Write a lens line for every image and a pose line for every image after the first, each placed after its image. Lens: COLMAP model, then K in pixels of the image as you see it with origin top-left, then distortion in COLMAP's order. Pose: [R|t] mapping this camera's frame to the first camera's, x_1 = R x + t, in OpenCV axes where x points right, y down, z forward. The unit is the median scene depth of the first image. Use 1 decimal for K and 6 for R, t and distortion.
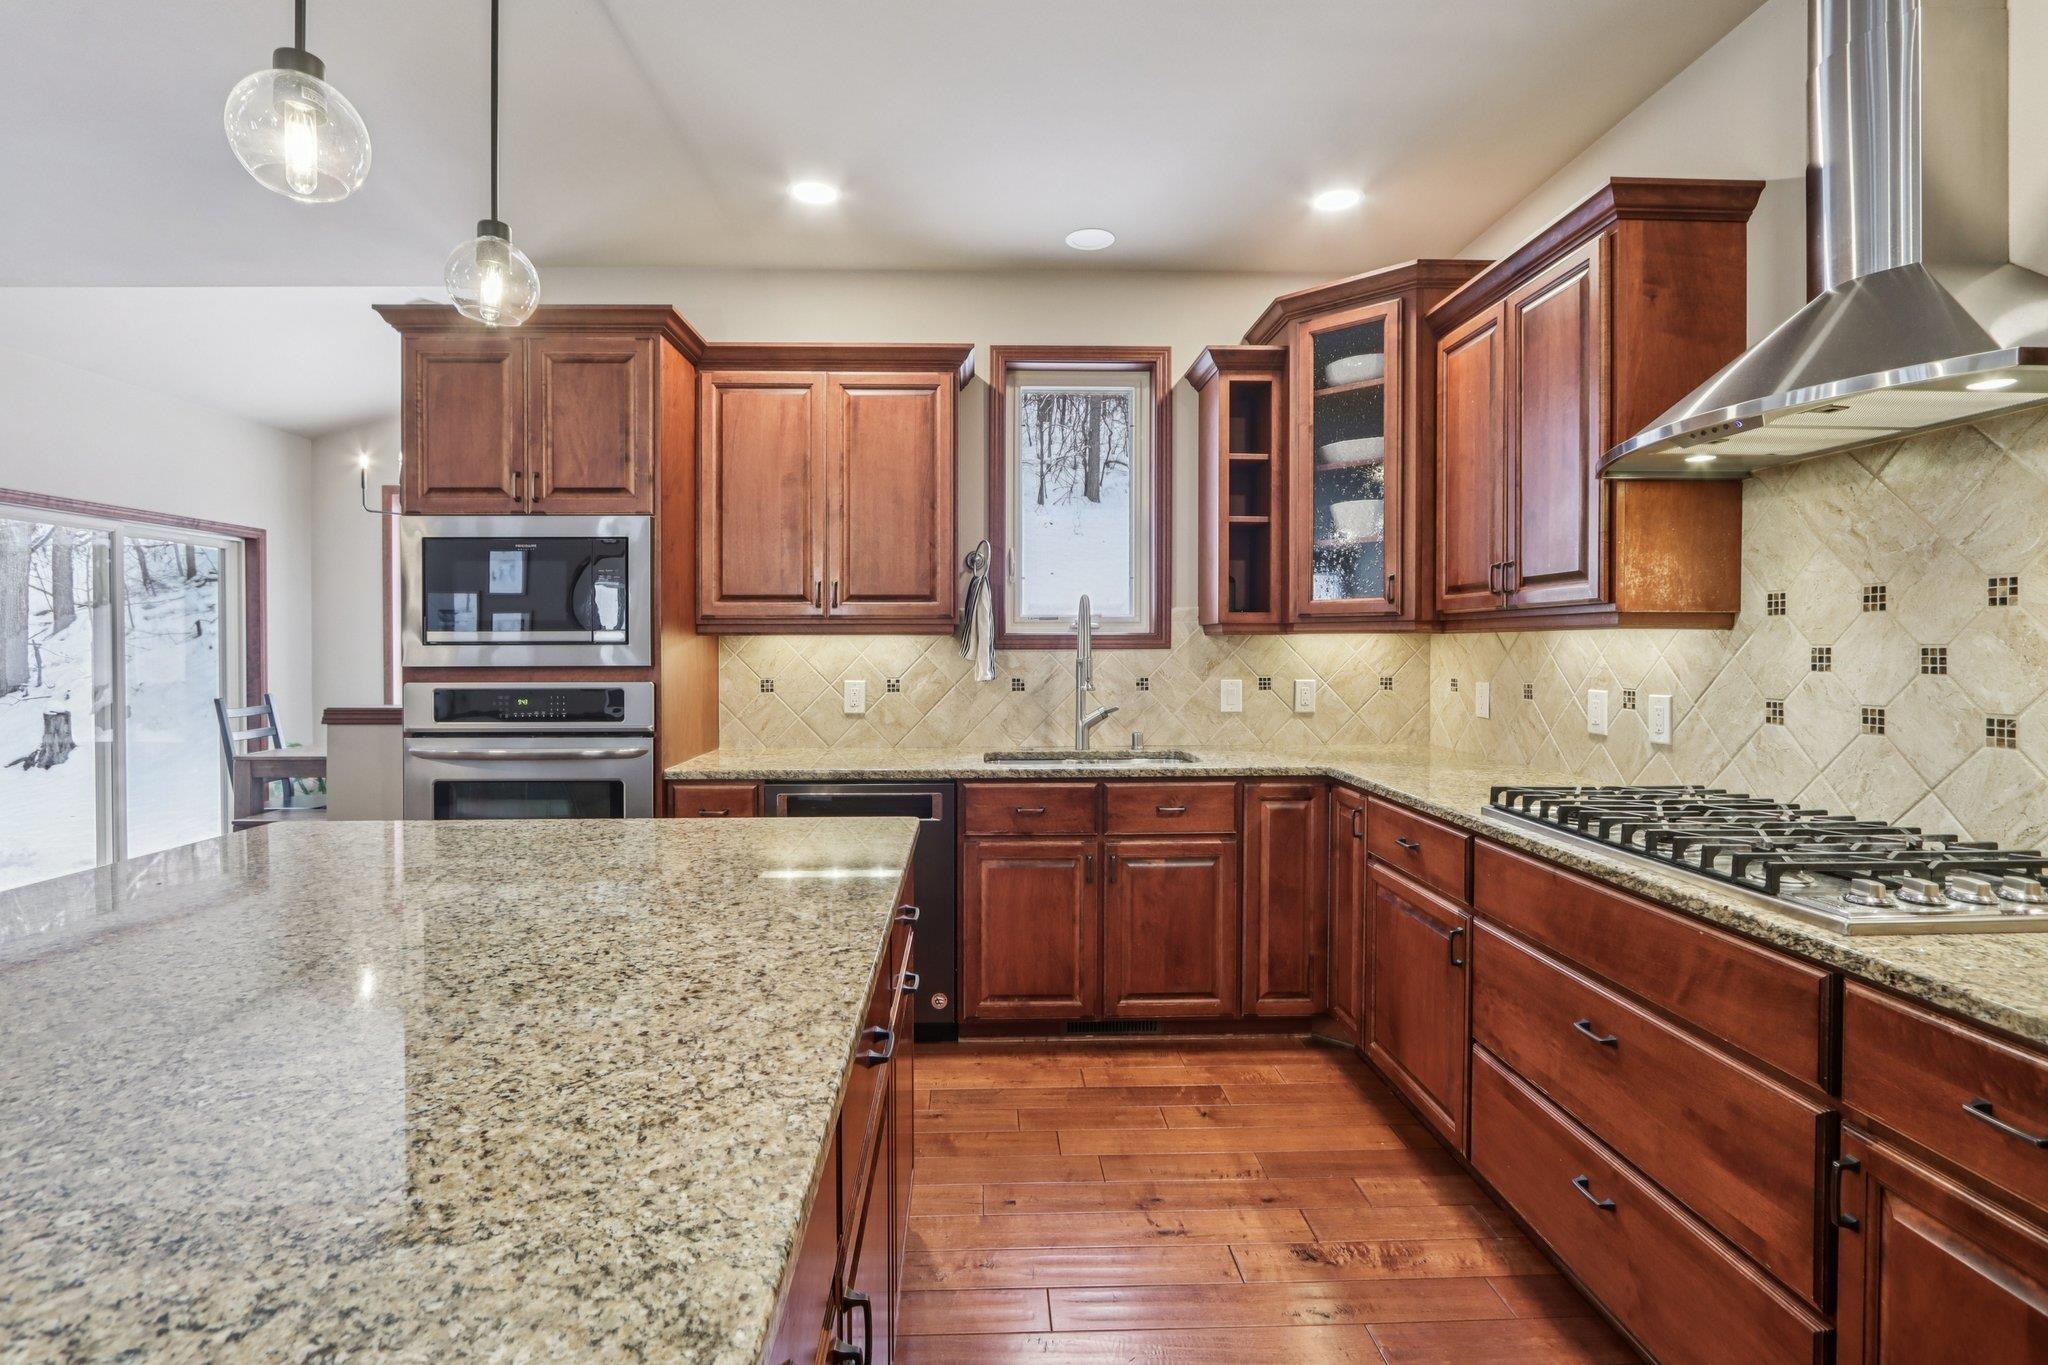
lens RADIAL K [[964.5, 0, 1005.9], [0, 964.5, 650.9], [0, 0, 1]] dist [-0.010507, 0.001611]
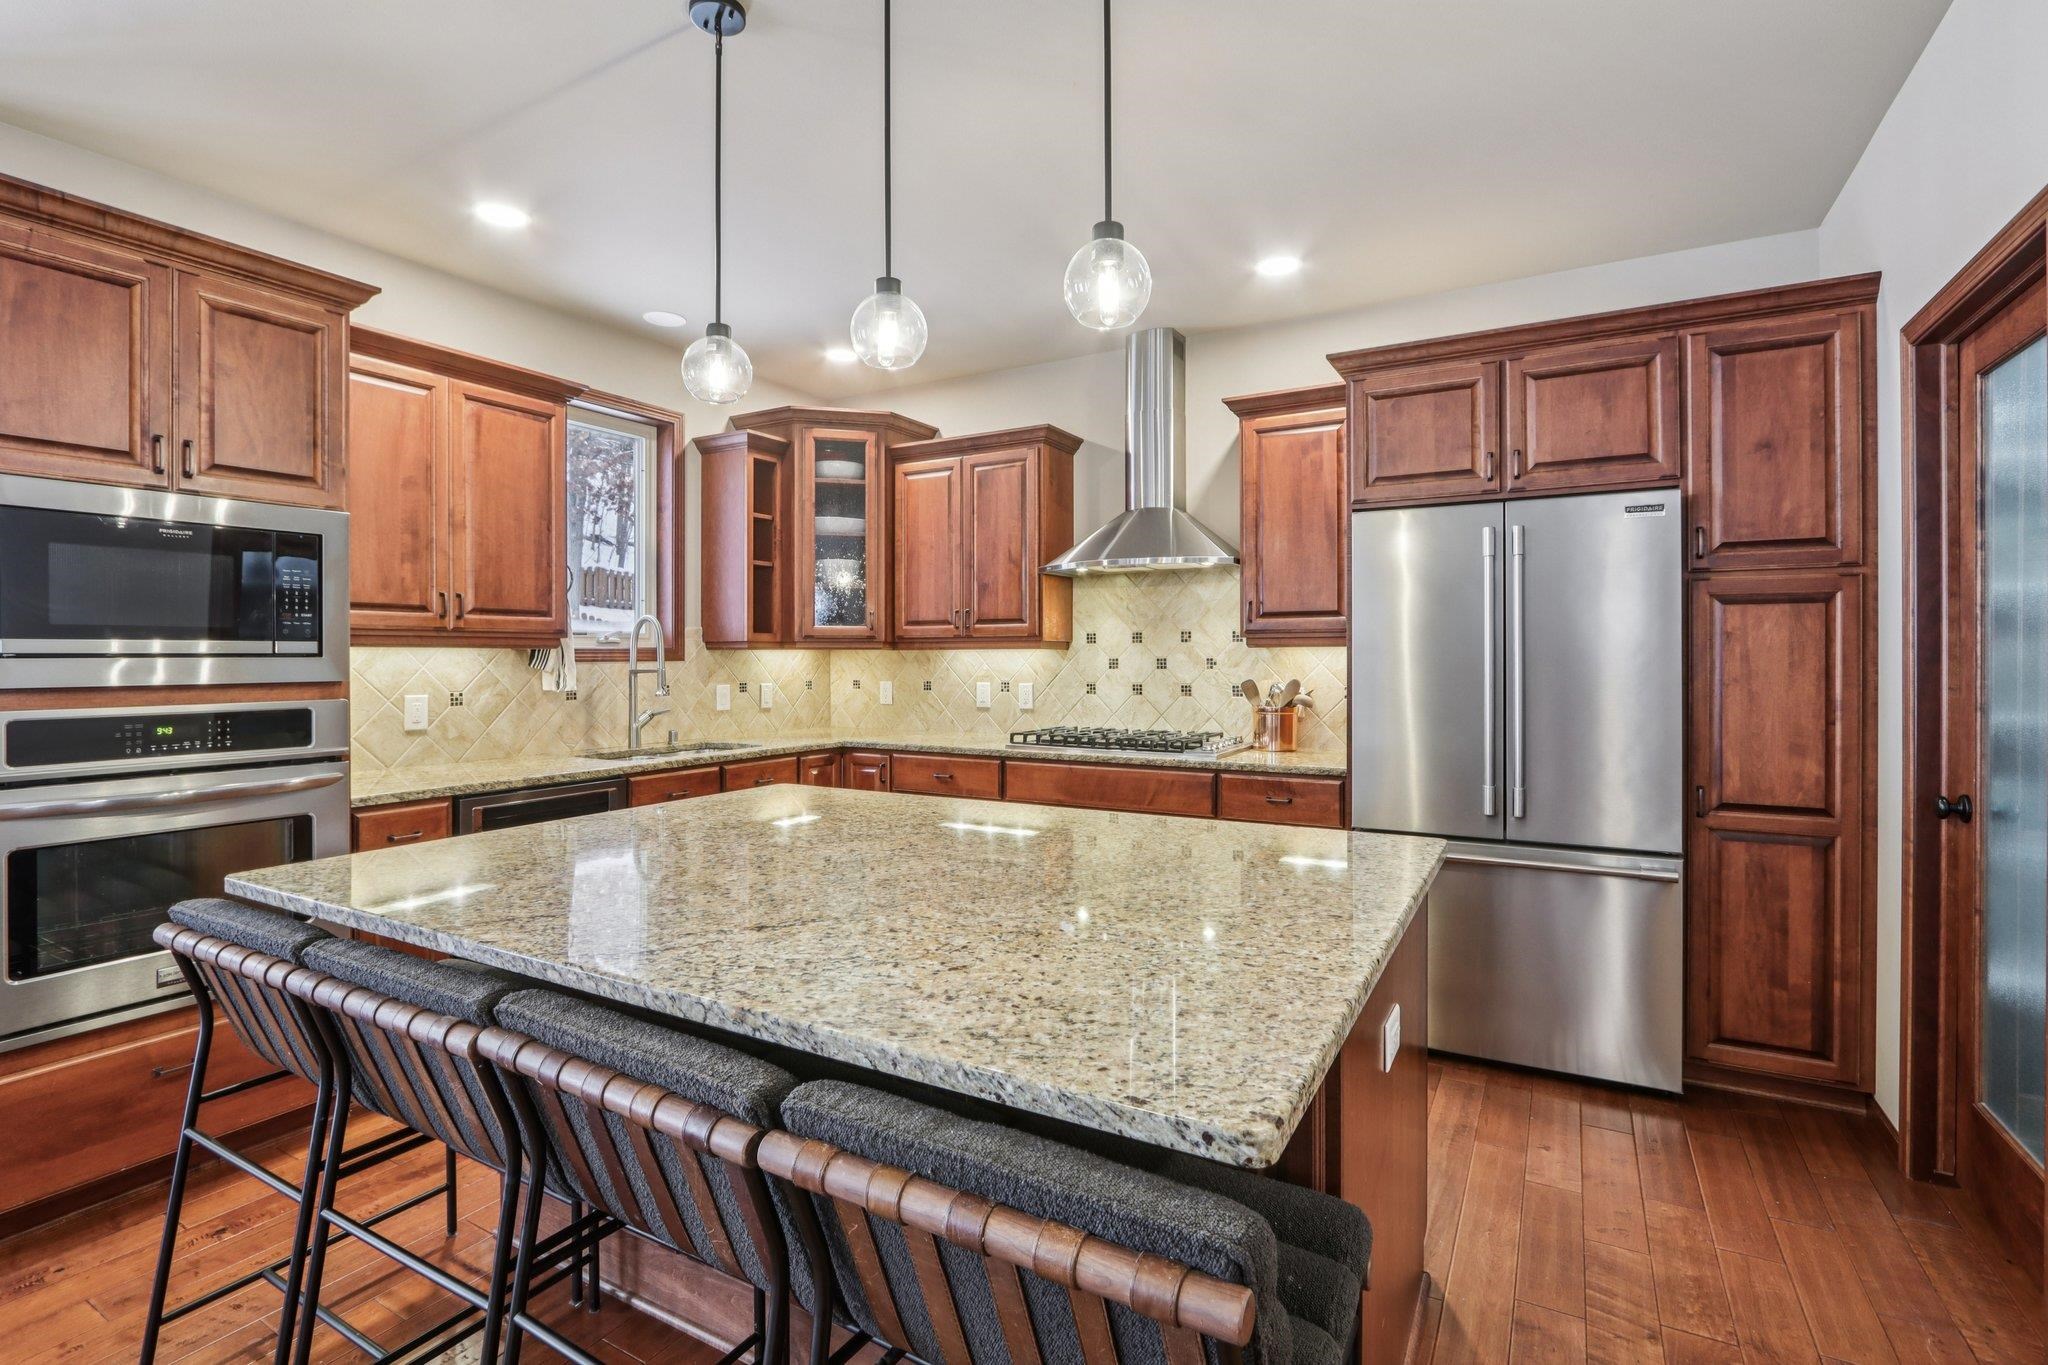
lens RADIAL K [[952.2, 0, 1018.6], [0, 952.2, 658.8], [0, 0, 1]] dist [-0.012614, 0.000405]
pose [[0.525147, -0.000966, 0.851011, -0.760410], [0.006265, 0.999977, -0.002731, 0.001235], [-0.850988, 0.006766, 0.525141, 0.008271]]
